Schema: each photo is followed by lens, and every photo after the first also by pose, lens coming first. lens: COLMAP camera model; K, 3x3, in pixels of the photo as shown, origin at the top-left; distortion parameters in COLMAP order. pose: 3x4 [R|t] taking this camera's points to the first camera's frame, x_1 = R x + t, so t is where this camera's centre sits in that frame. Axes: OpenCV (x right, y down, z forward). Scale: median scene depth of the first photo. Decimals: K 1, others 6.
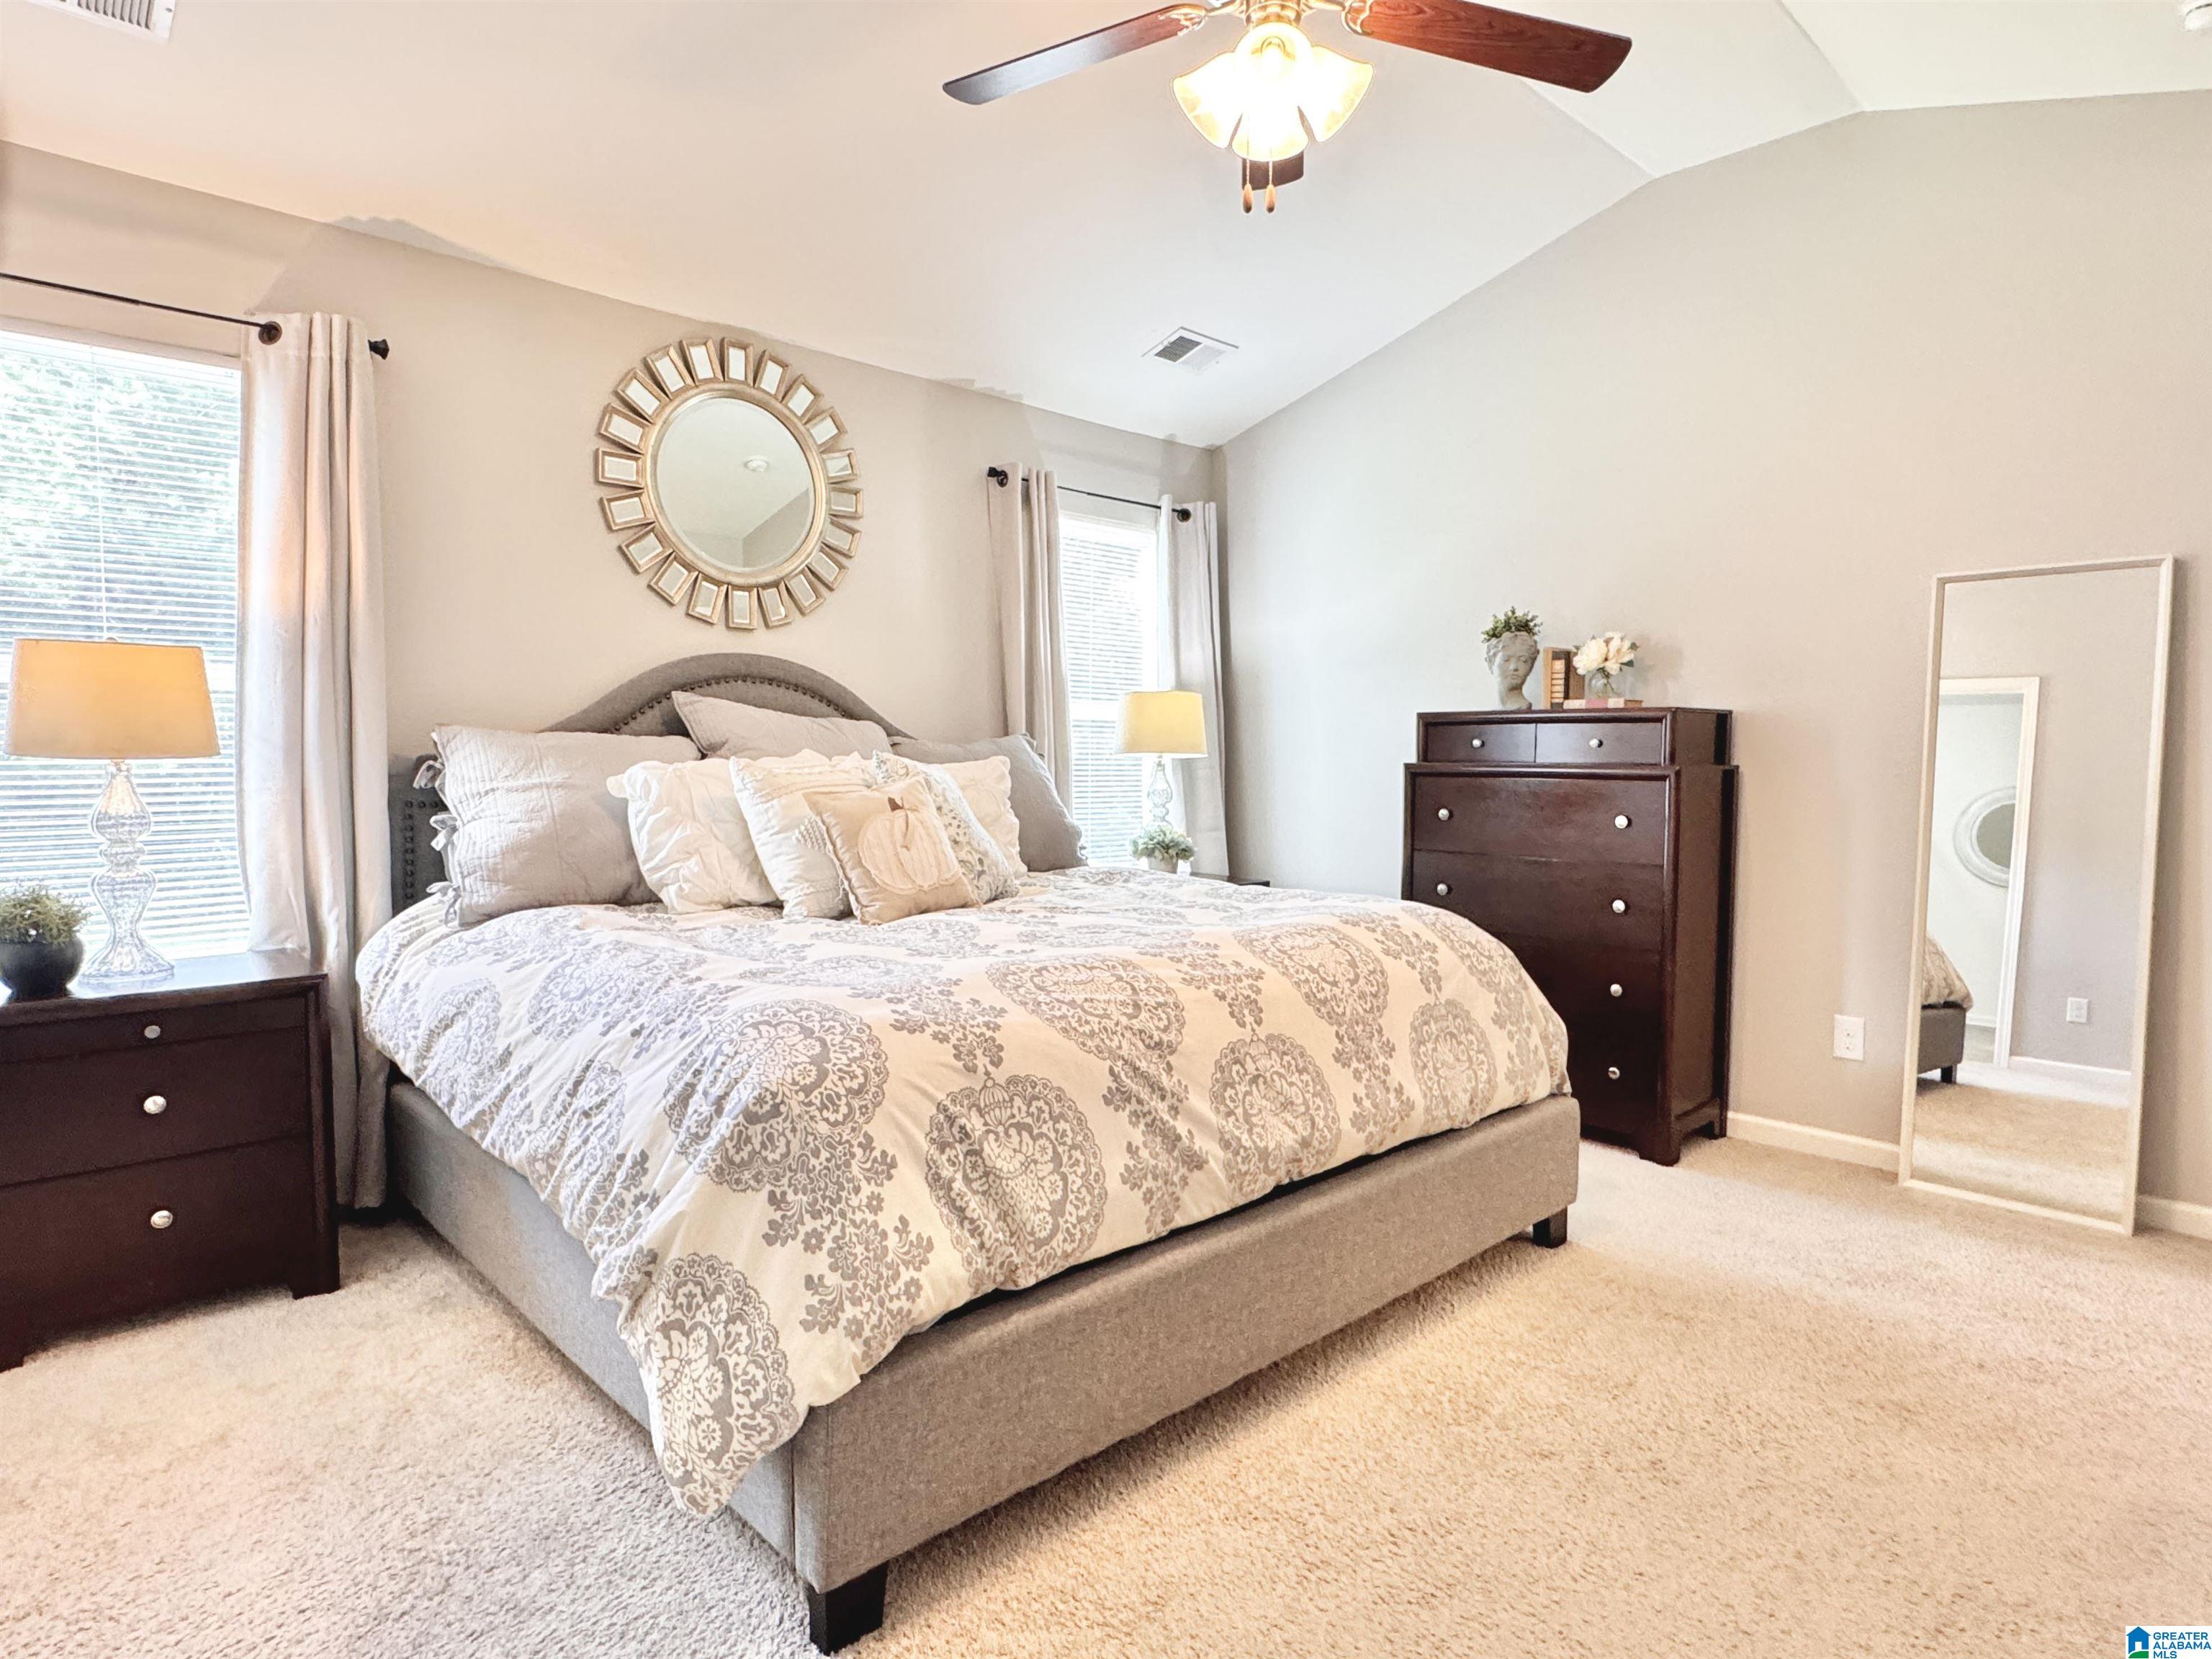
lens RADIAL K [[1254.9, 0, 1080.2], [0, 1254.9, 775.7], [0, 0, 1]] dist [-0.002421, -0.000671]
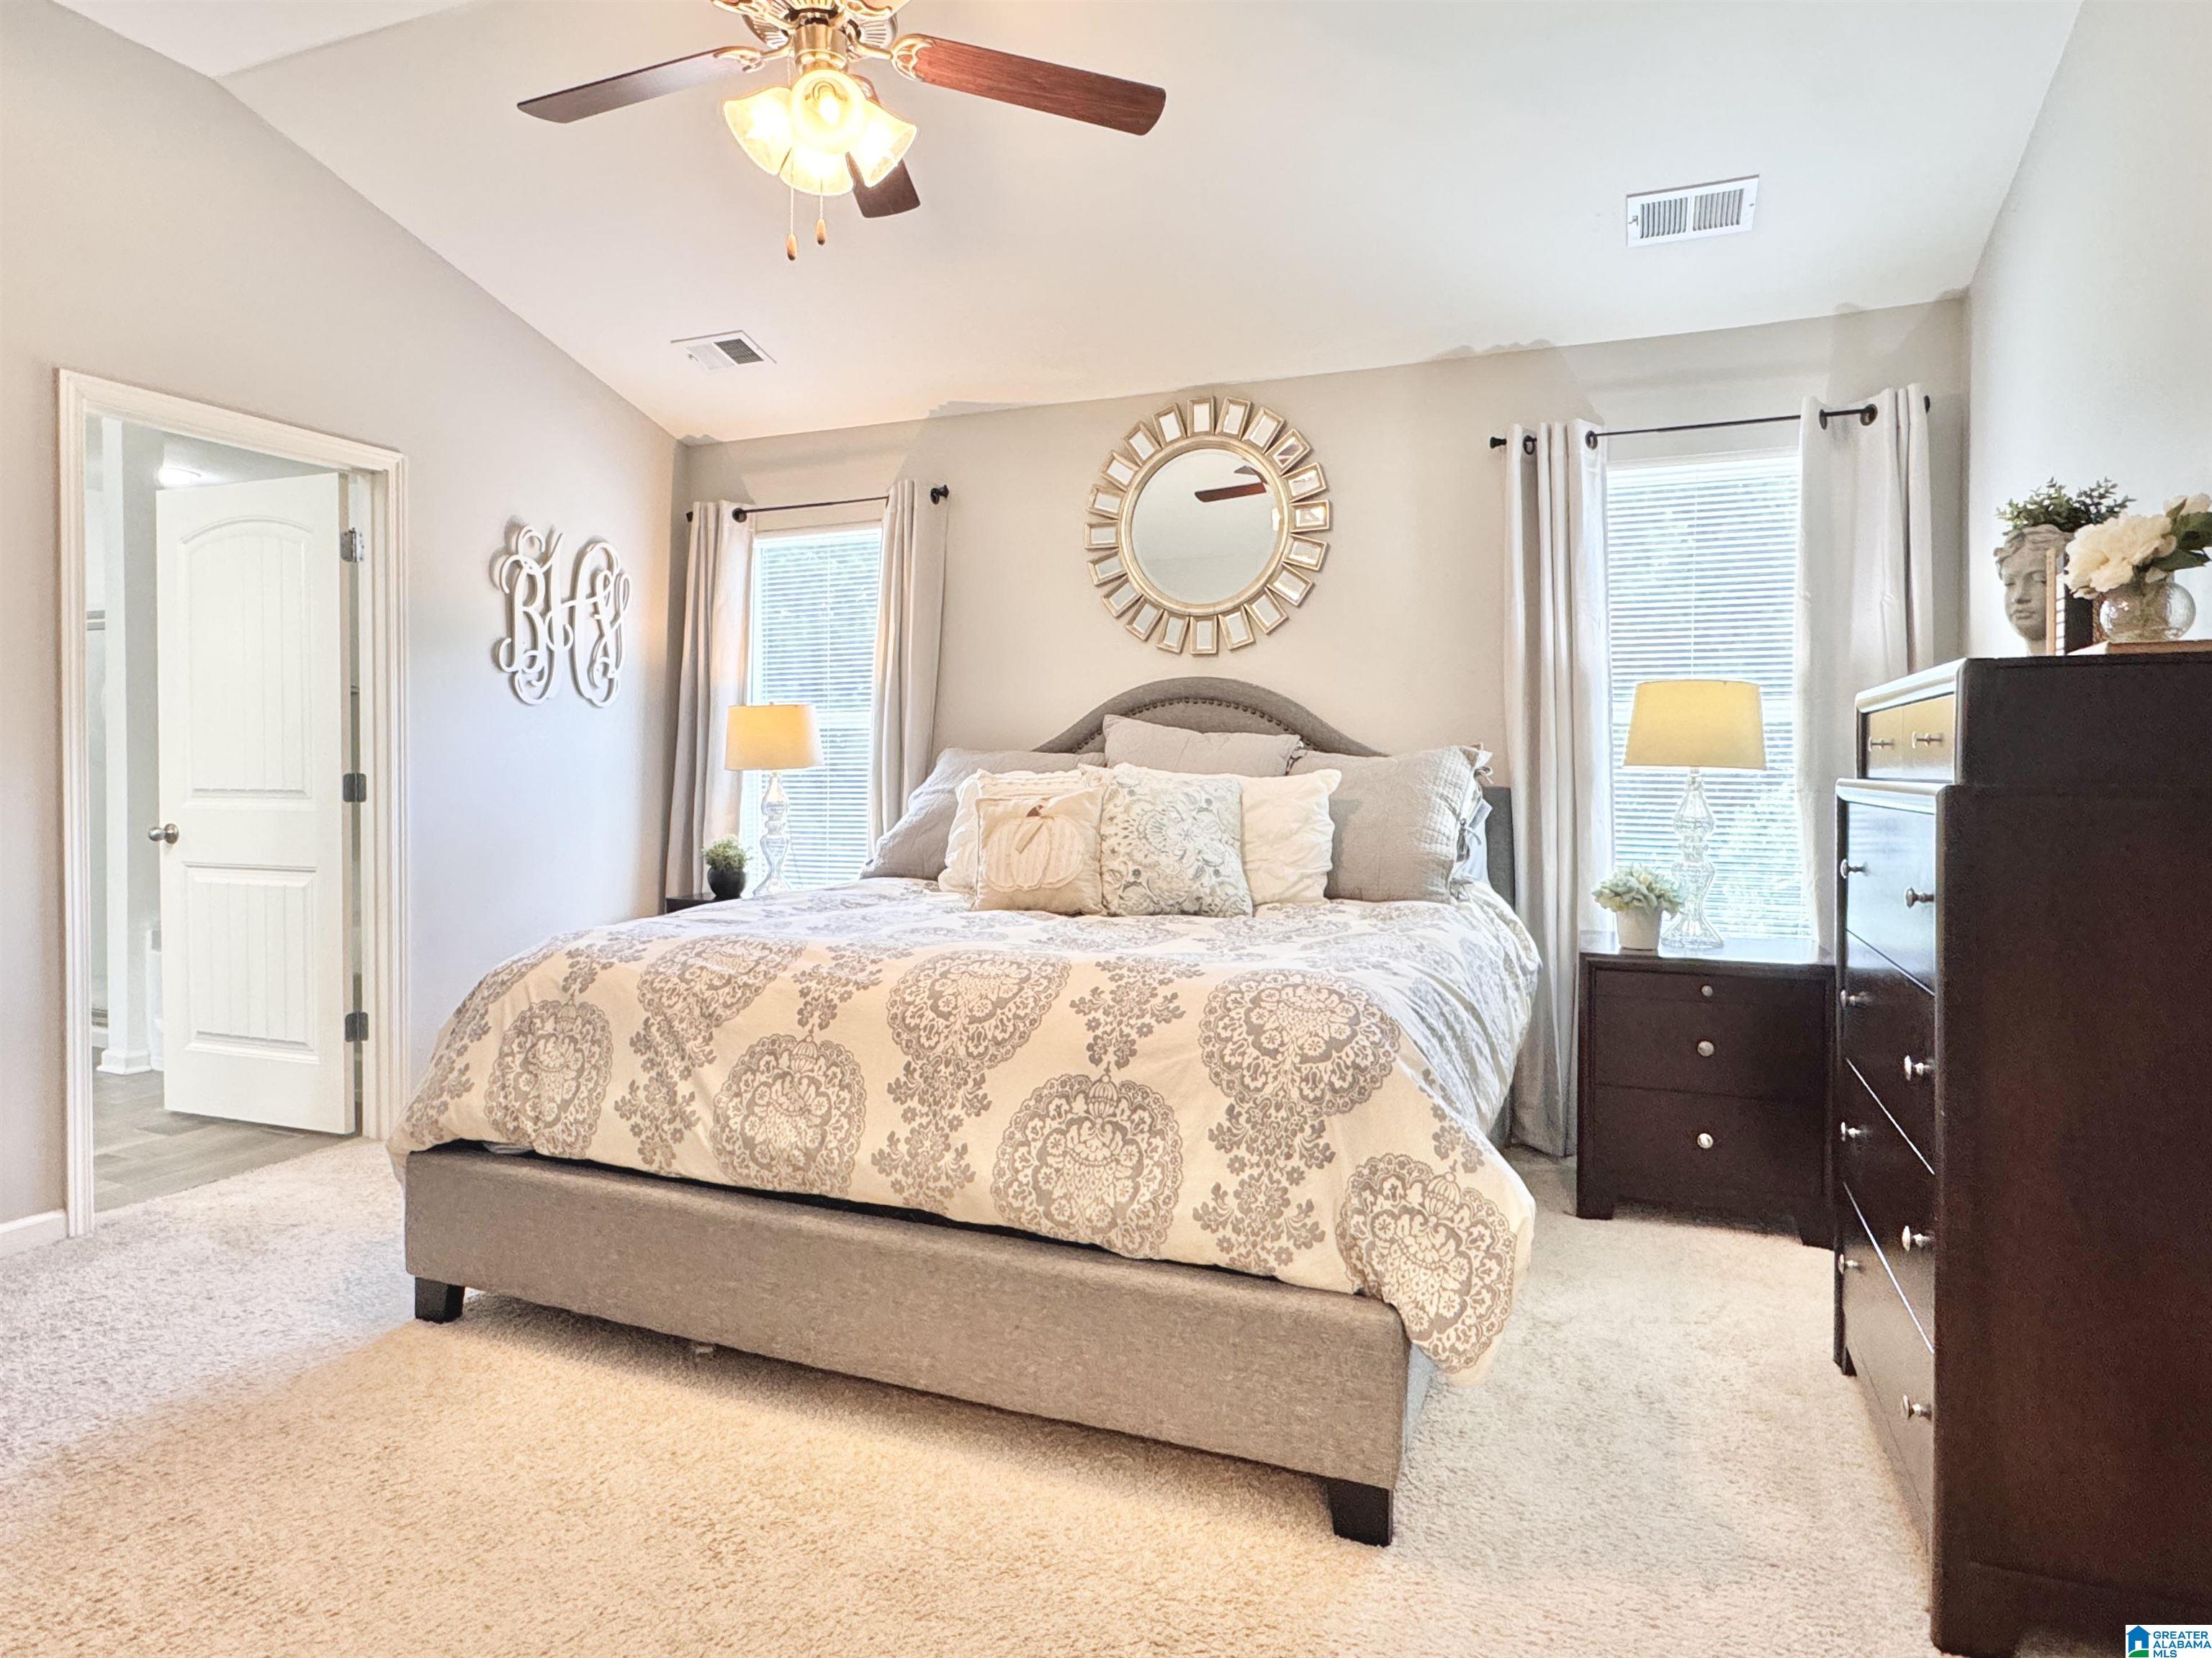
lens RADIAL K [[1247.1, 0, 1069.1], [0, 1247.1, 730.1], [0, 0, 1]] dist [0.000554, -0.000675]
pose [[0.410419, -0.031501, -0.911353, 1.171110], [-0.017813, 0.998936, -0.042550, -0.003674], [0.911723, 0.033697, 0.409421, 0.773708]]
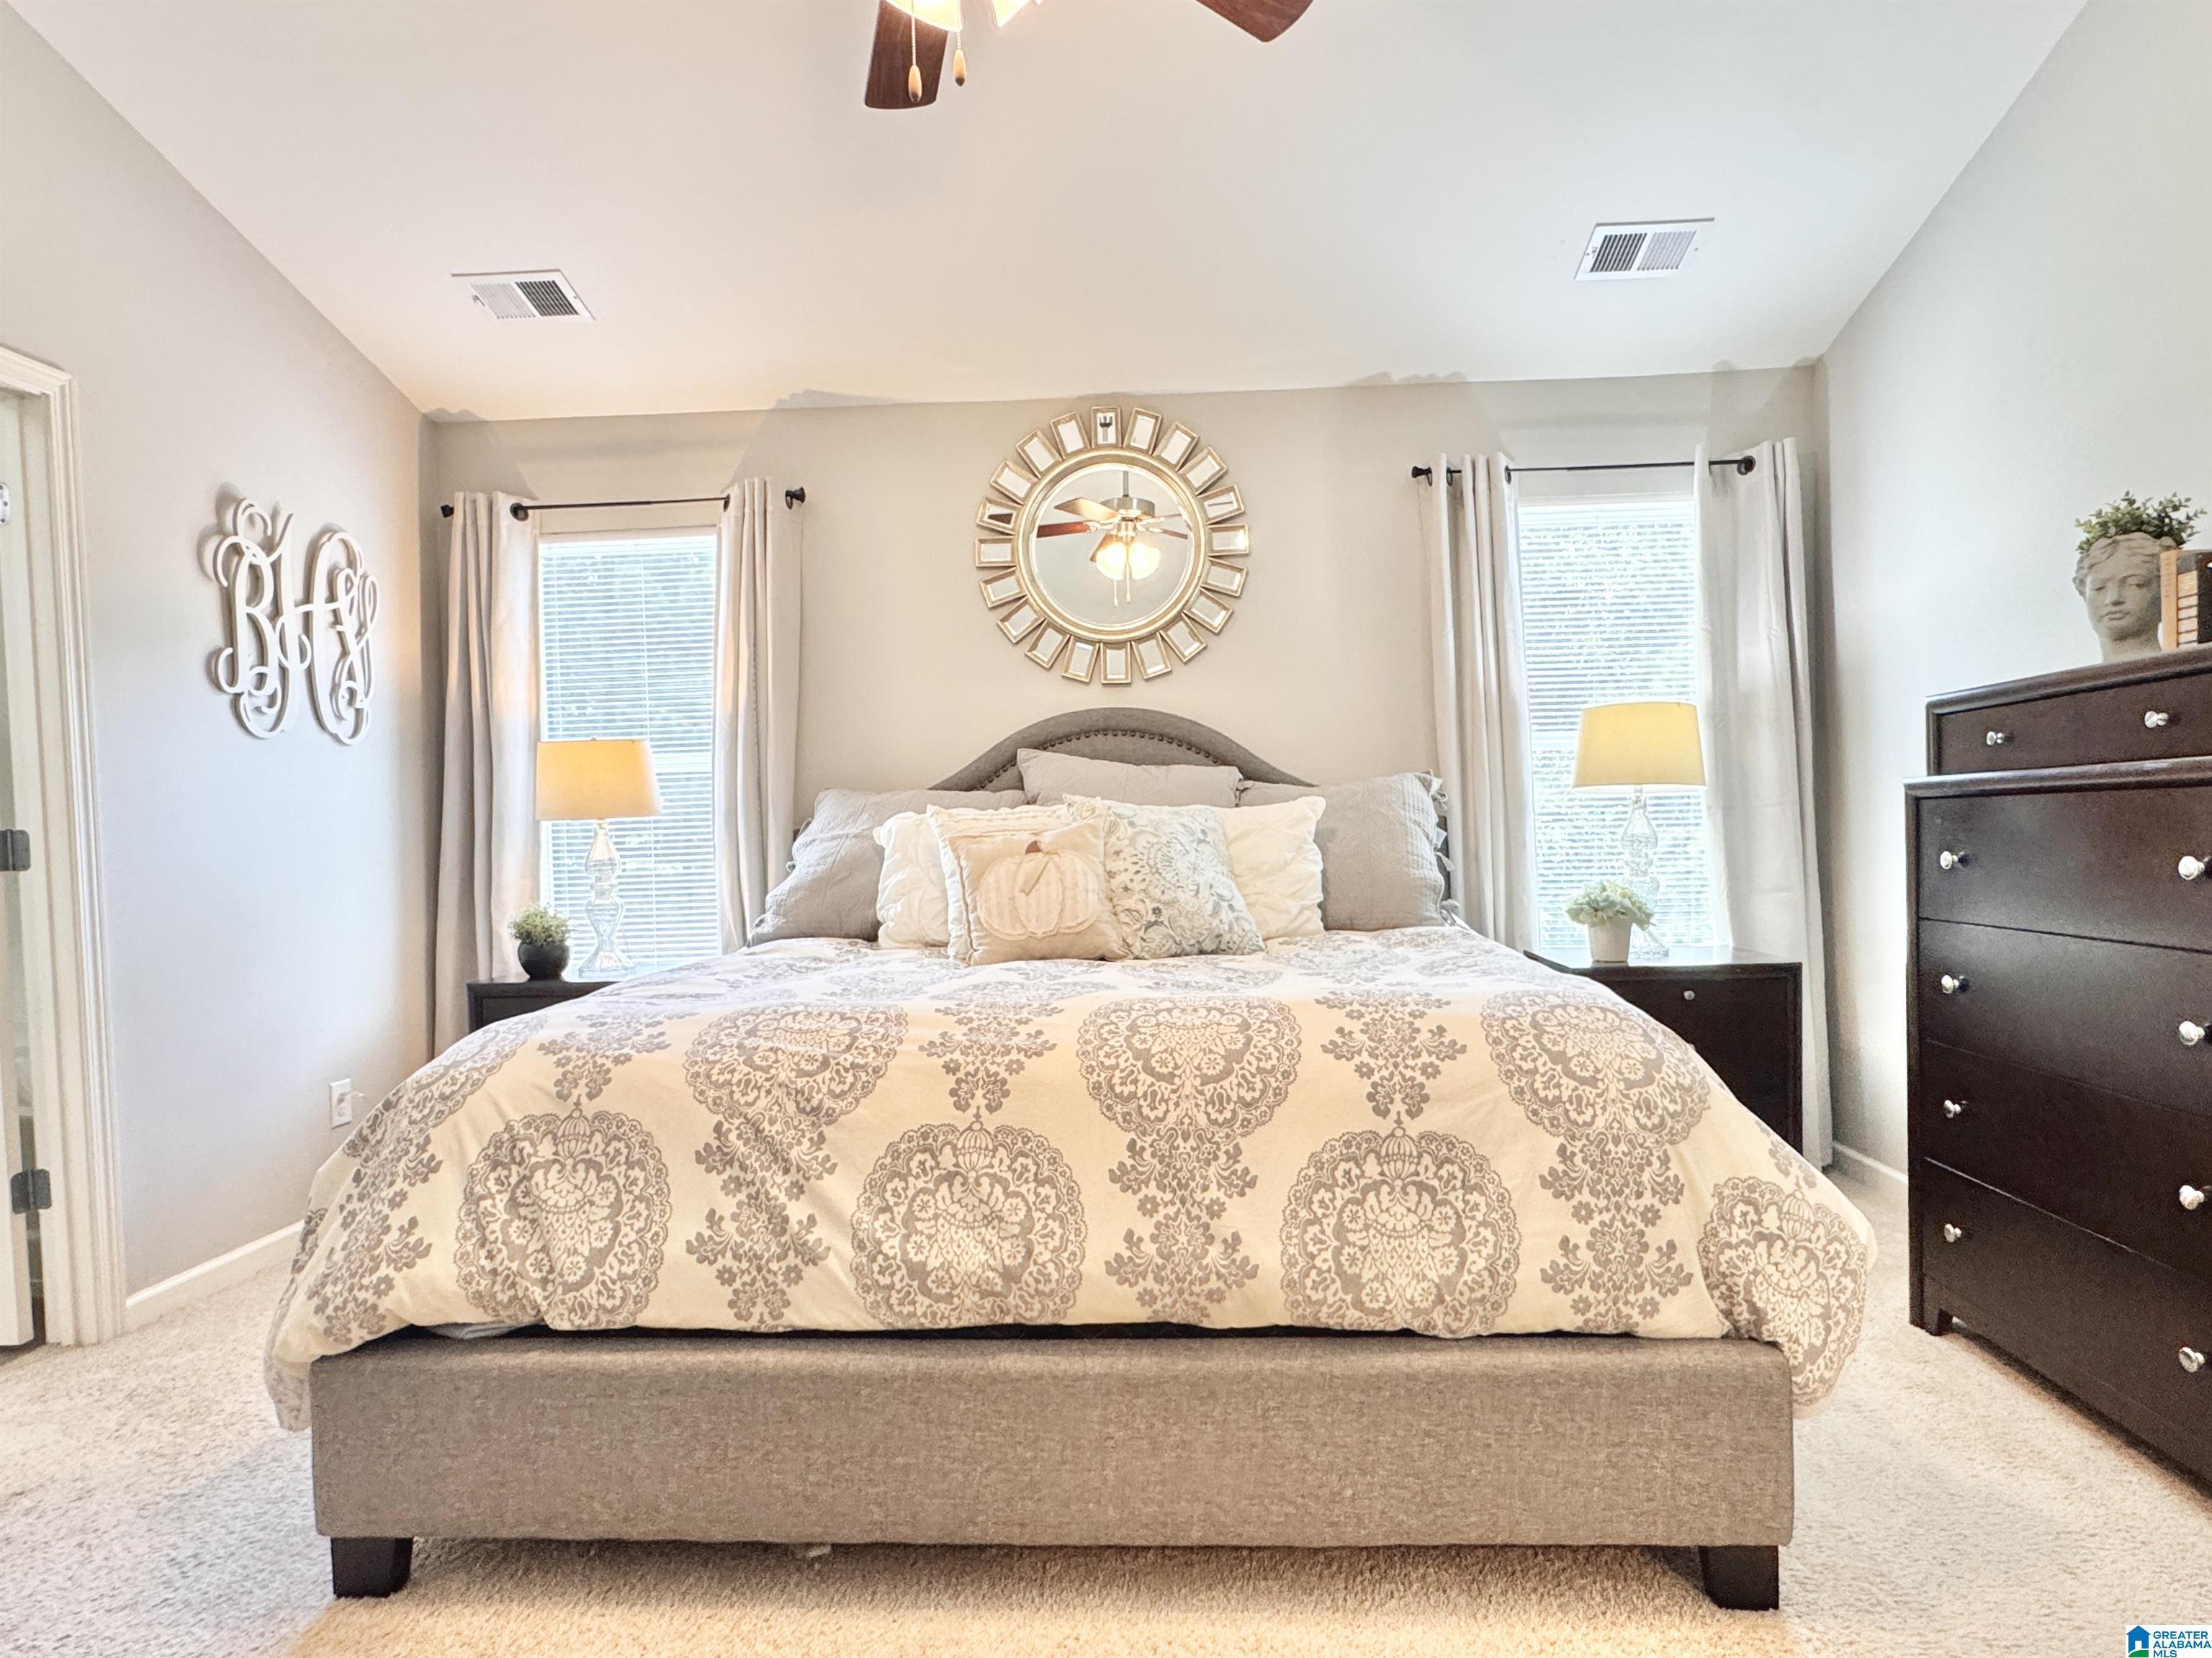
lens RADIAL K [[1211.7, 0, 1106.0], [0, 1211.7, 829.0], [0, 0, 1]] dist [-0.003321, 0.001554]
pose [[0.692378, -0.025469, -0.721085, 0.755589], [0.014019, 0.999663, -0.021848, 0.040012], [0.721399, 0.005018, 0.692502, 0.533849]]
